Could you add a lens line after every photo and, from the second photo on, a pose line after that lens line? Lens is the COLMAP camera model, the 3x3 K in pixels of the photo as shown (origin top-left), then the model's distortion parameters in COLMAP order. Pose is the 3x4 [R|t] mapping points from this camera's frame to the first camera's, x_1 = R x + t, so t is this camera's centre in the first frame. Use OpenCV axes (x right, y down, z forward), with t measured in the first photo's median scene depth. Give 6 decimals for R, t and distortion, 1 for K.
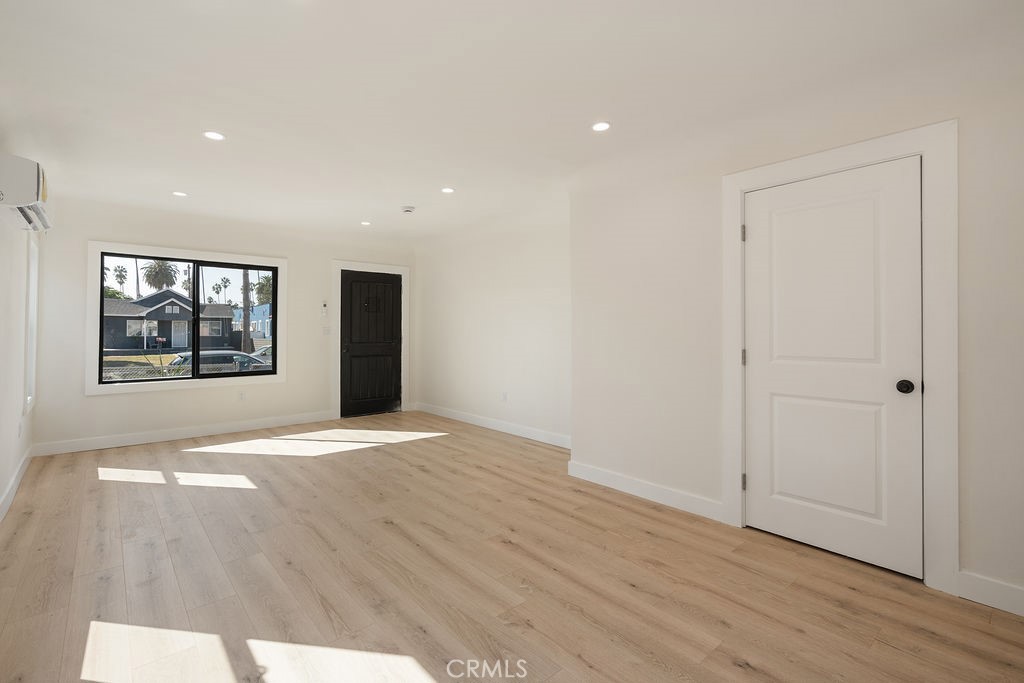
lens RADIAL K [[477.7, 0, 510.9], [0, 477.7, 321.0], [0, 0, 1]] dist [-0.000928, -0.000078]
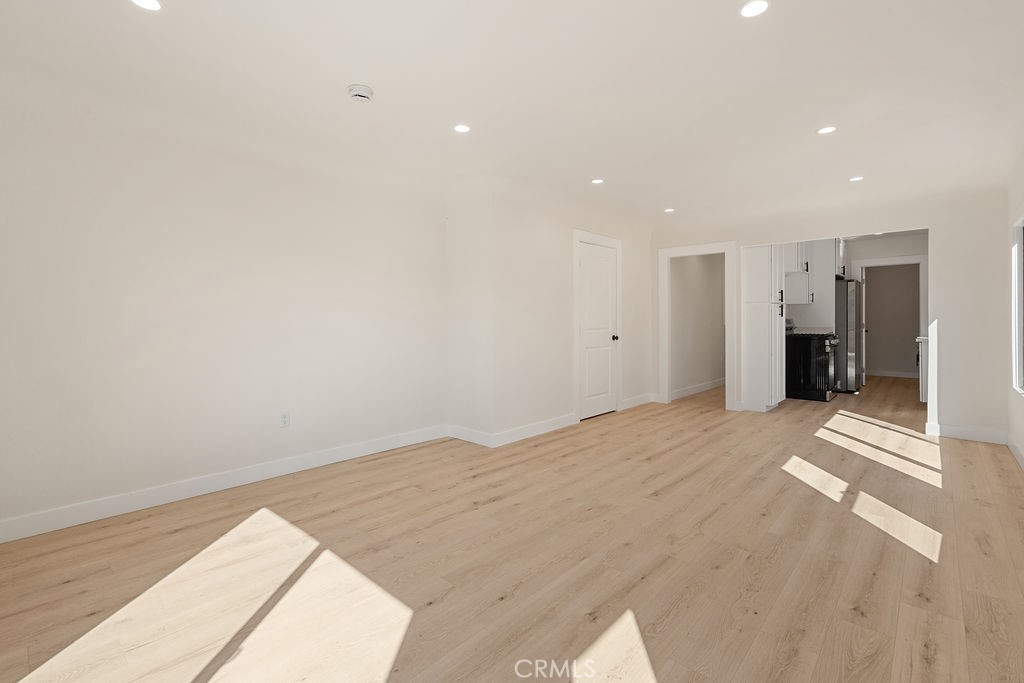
lens RADIAL K [[477.7, 0, 510.9], [0, 477.7, 321.0], [0, 0, 1]] dist [-0.000928, -0.000078]
pose [[-0.141881, -0.004240, 0.989875, -1.276287], [-0.019750, 0.999804, 0.001452, 0.042581], [-0.989687, -0.019344, -0.141937, 1.496376]]
